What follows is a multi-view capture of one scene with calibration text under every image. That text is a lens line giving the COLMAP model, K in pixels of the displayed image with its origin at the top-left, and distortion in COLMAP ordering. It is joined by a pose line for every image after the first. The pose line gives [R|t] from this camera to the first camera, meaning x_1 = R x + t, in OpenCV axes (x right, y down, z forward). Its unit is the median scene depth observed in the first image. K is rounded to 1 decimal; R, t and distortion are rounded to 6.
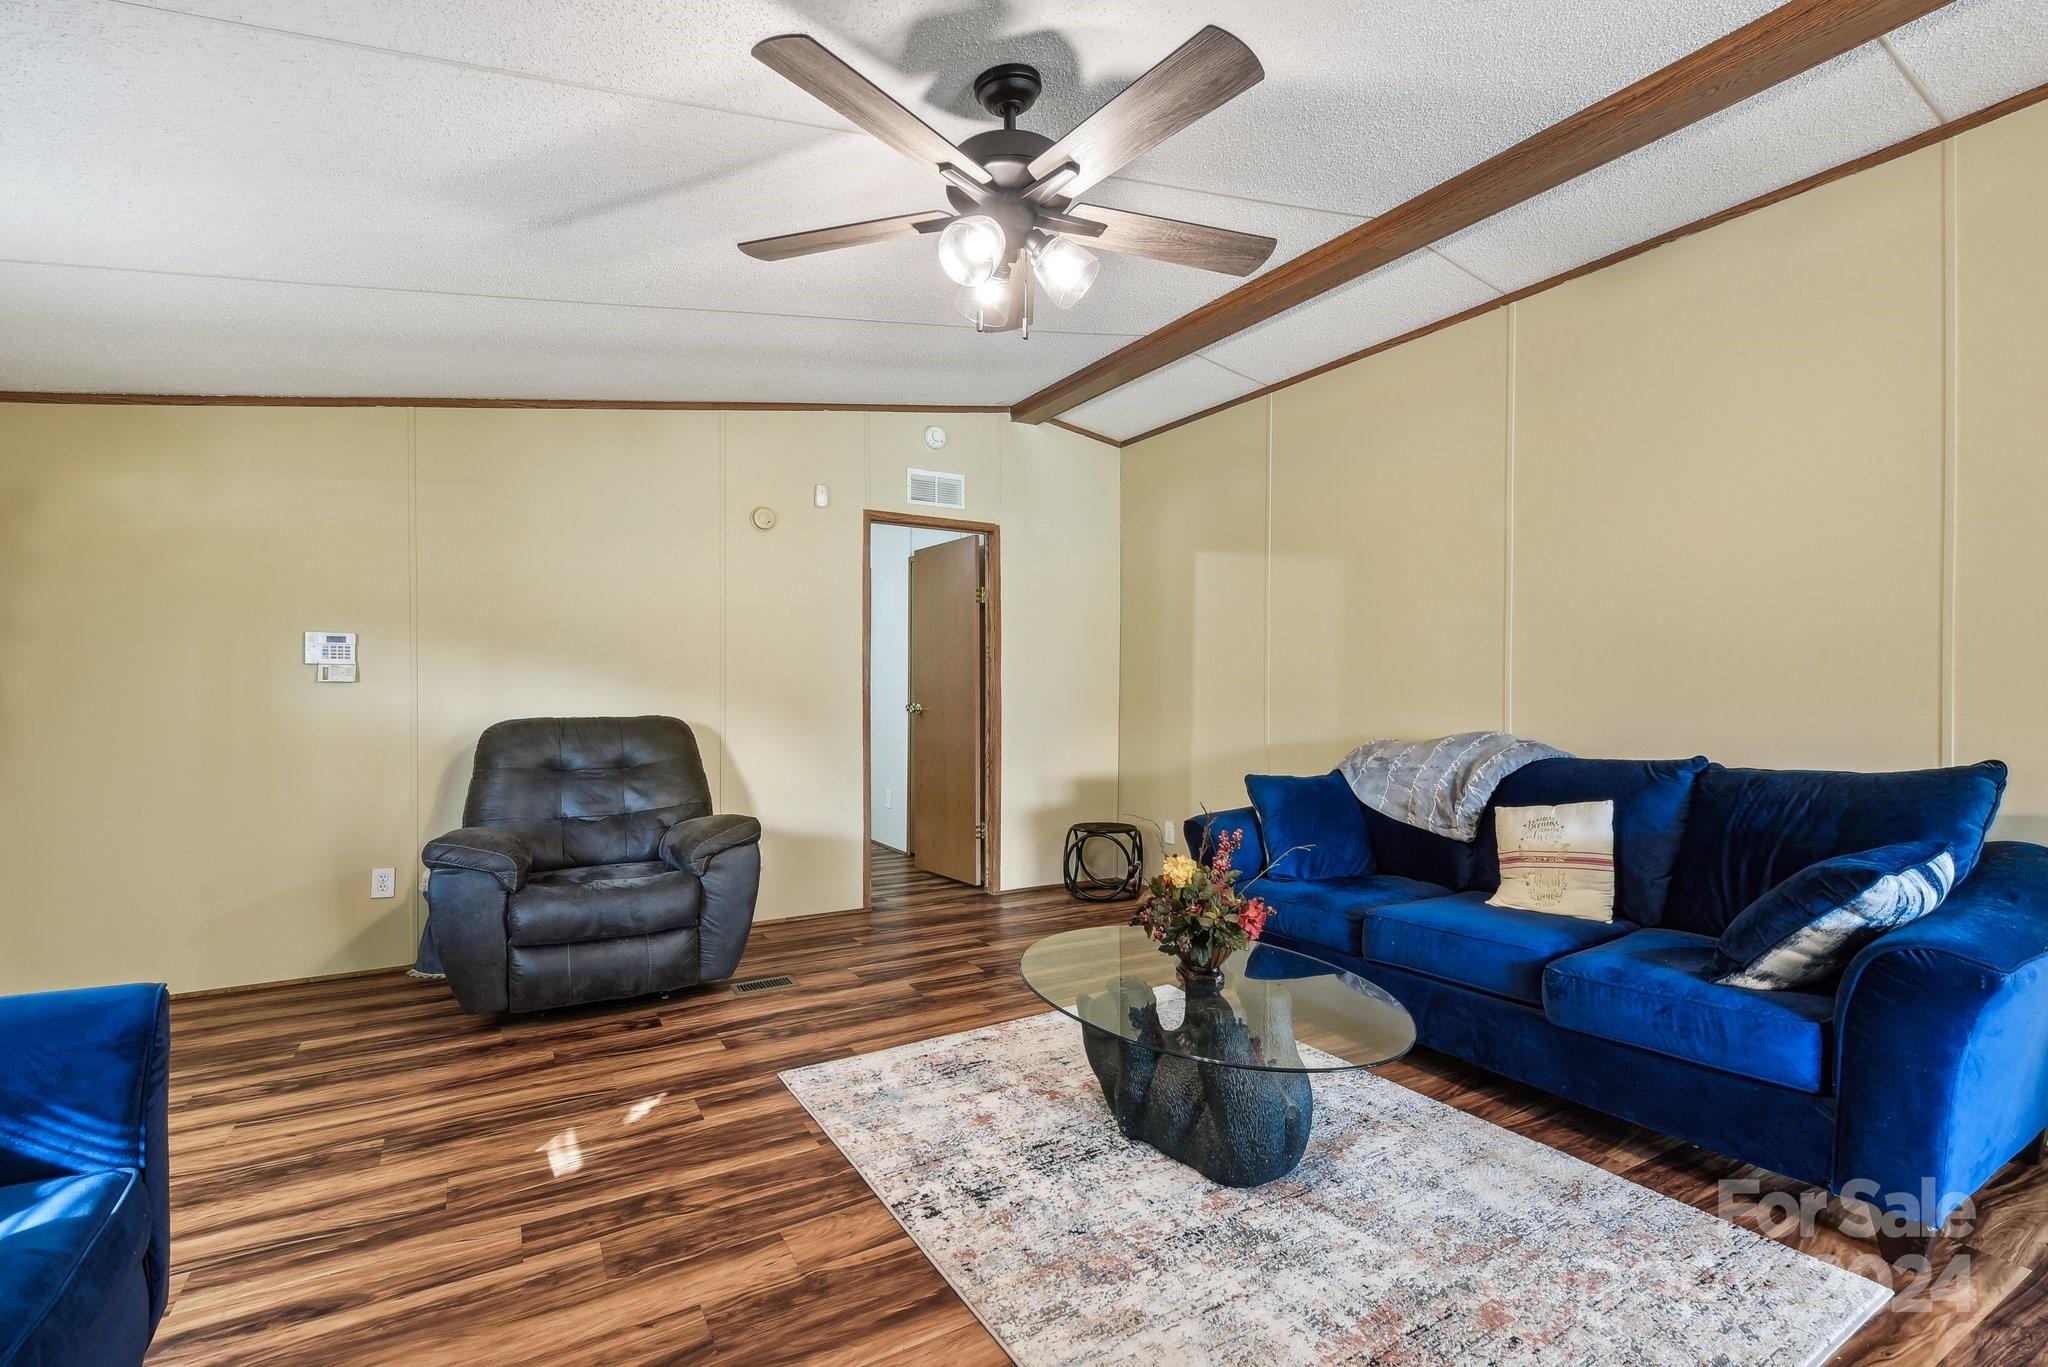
lens RADIAL K [[926.3, 0, 1027.2], [0, 926.3, 697.4], [0, 0, 1]] dist [0.001543, -0.000448]
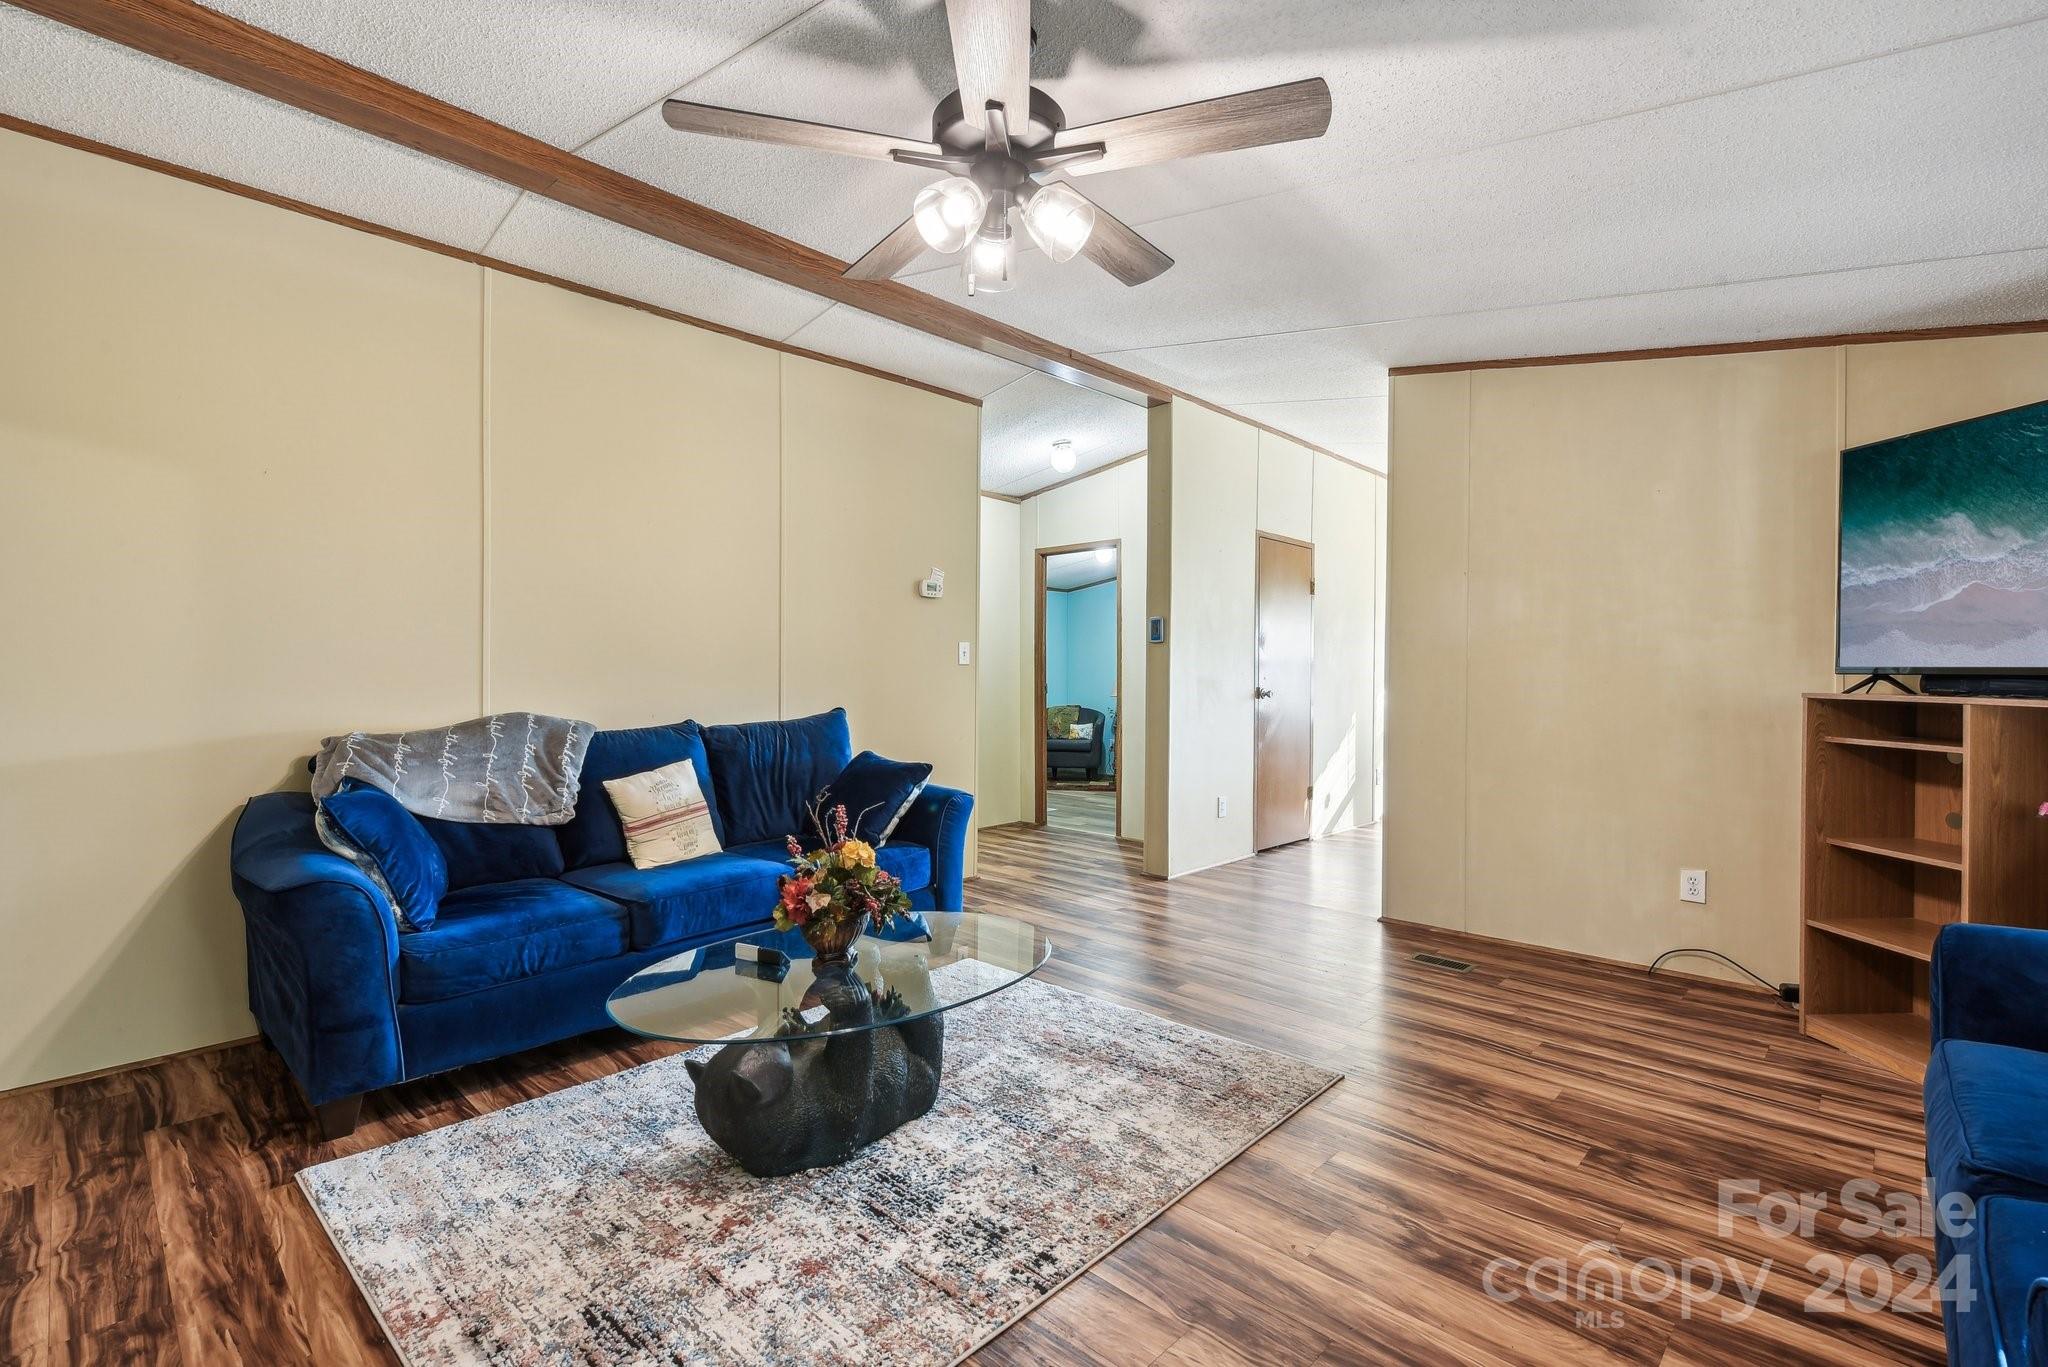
lens RADIAL K [[917.2, 0, 1022.6], [0, 917.2, 672.1], [0, 0, 1]] dist [0.001936, 0.000228]
pose [[-0.271180, -0.002754, 0.962525, -0.767518], [0.003301, 0.999987, 0.003791, -0.009832], [-0.962523, 0.004206, -0.271167, 1.021690]]
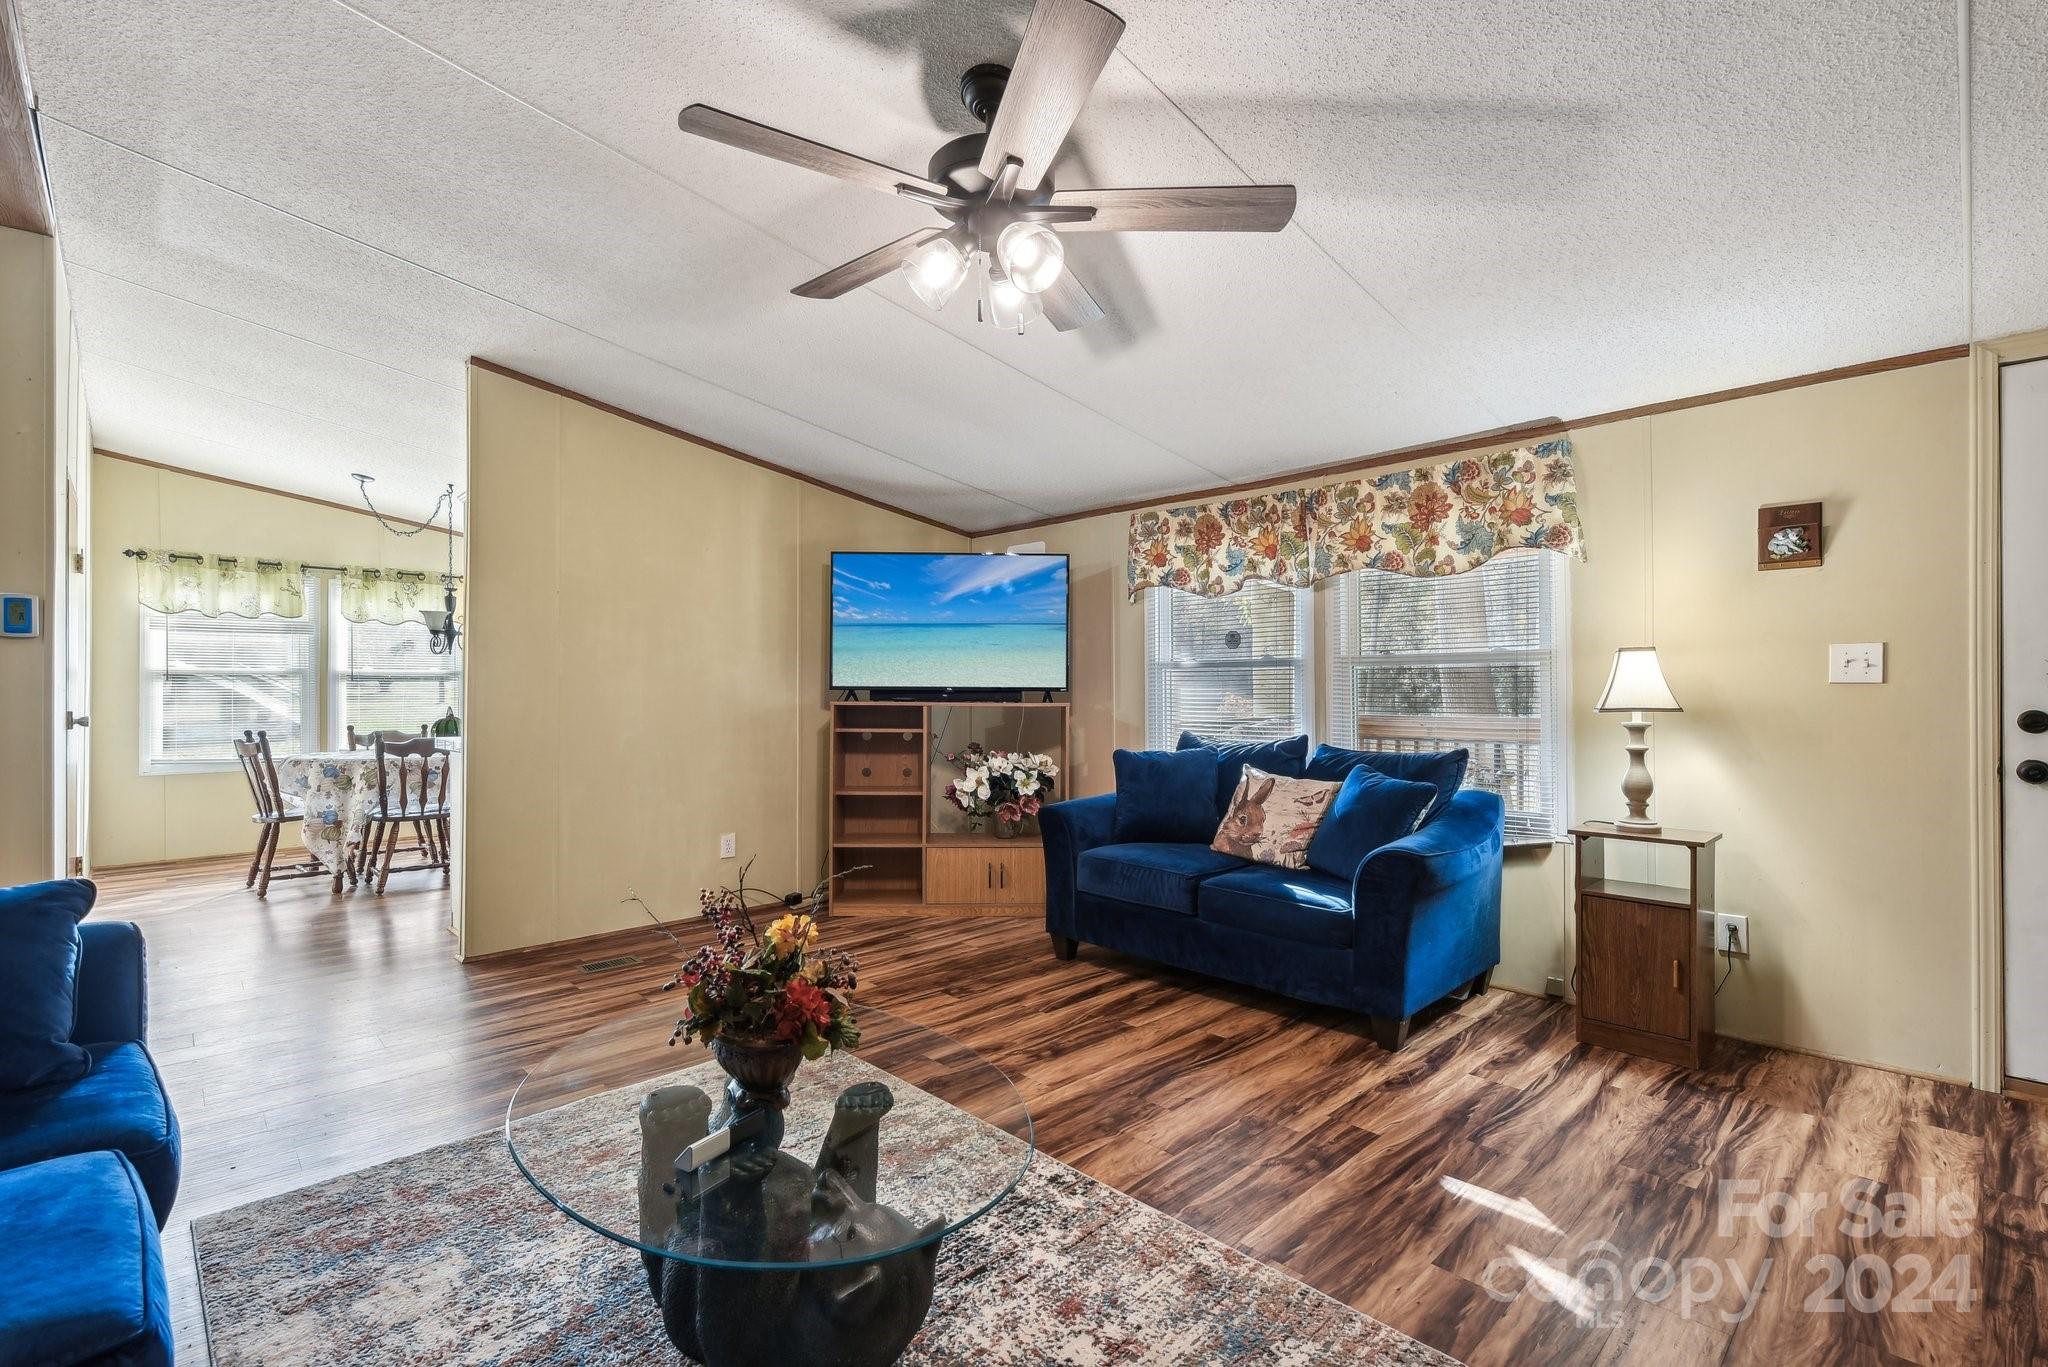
lens RADIAL K [[912.9, 0, 1022.3], [0, 912.9, 685.4], [0, 0, 1]] dist [-0.000788, -0.000633]
pose [[-0.974182, -0.004444, -0.225720, 0.143006], [-0.004901, 0.999987, 0.001464, -0.012261], [0.225711, 0.002532, -0.974191, 1.637233]]
